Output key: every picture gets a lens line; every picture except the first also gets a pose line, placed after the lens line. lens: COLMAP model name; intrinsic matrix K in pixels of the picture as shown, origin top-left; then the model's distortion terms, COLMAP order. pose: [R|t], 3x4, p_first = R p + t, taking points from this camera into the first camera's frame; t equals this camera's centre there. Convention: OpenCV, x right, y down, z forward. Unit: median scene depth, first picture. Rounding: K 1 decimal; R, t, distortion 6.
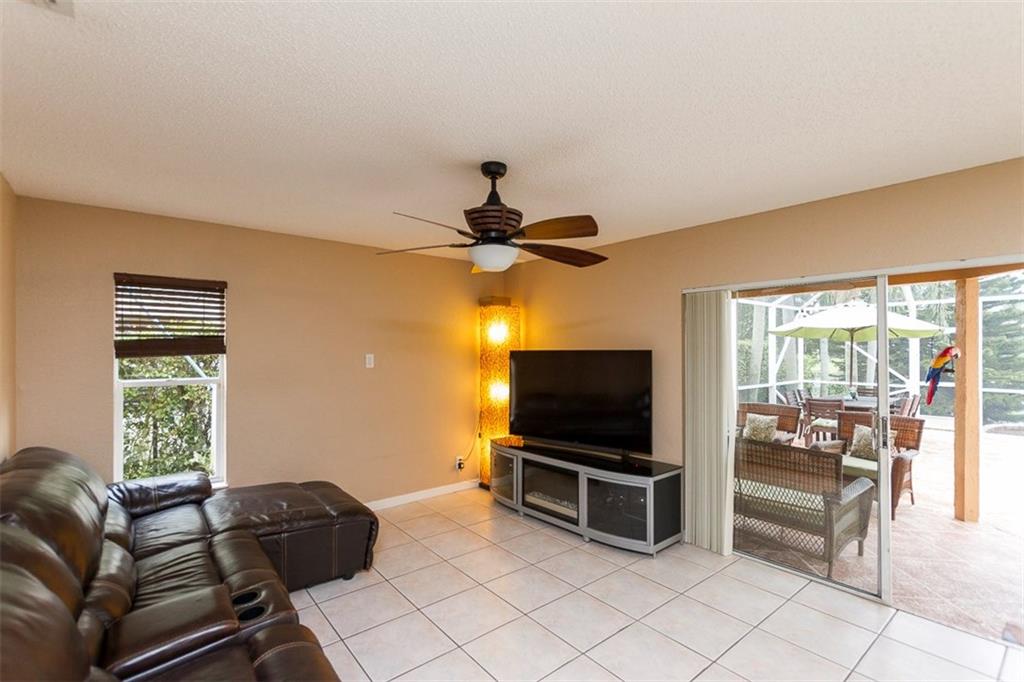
lens RADIAL K [[458.0, 0, 513.5], [0, 458.0, 346.6], [0, 0, 1]] dist [0.001901, 0.000269]
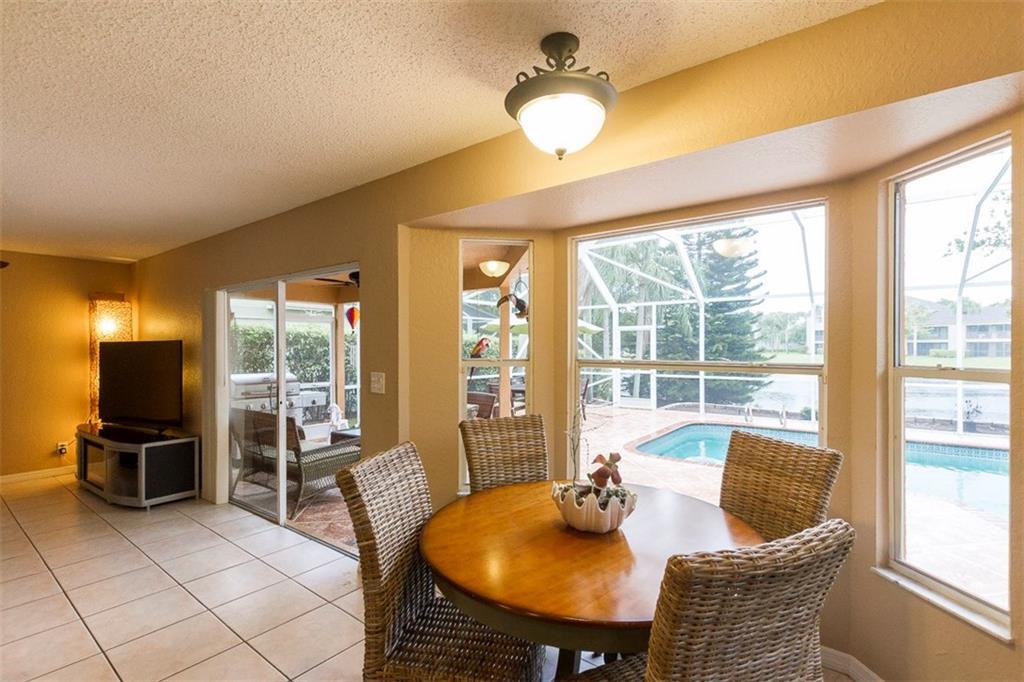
lens RADIAL K [[471.6, 0, 512.0], [0, 471.6, 341.0], [0, 0, 1]] dist [0.013623, 0.000336]
pose [[0.979619, -0.001084, 0.200862, 0.679942], [0.003026, 0.999952, -0.009360, 0.018068], [-0.200842, 0.009777, 0.979575, -0.293386]]
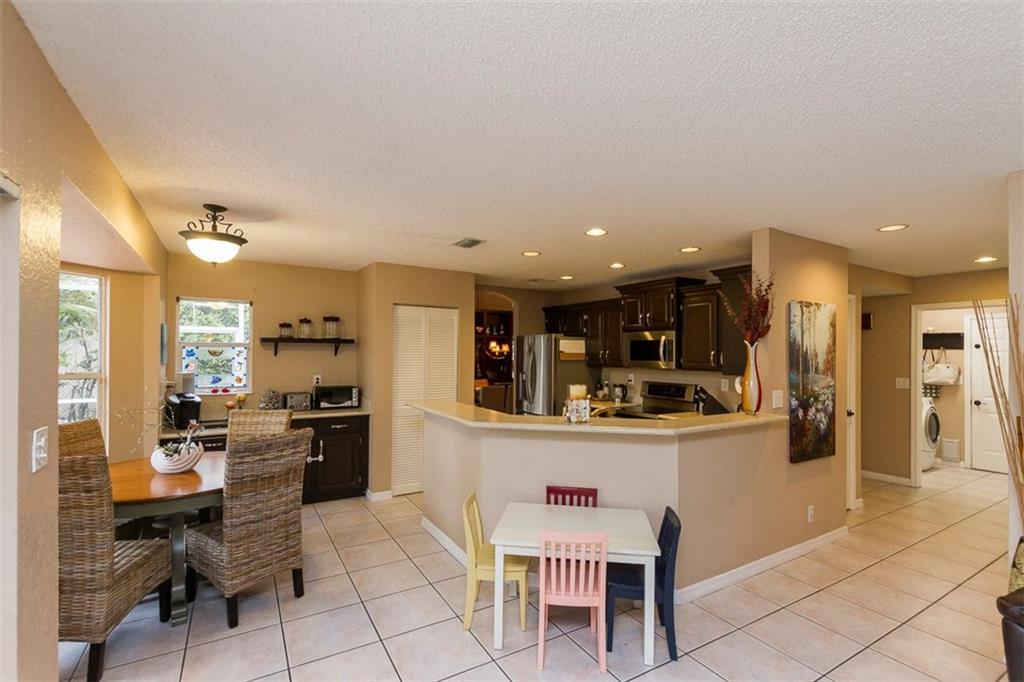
lens RADIAL K [[463.7, 0, 512.2], [0, 463.7, 352.6], [0, 0, 1]] dist [-0.001510, 0.000469]
pose [[-0.985741, -0.007587, 0.168099, 0.271626], [-0.007836, 0.999969, -0.000819, -0.000309], [-0.168088, -0.002124, -0.985770, 0.586841]]
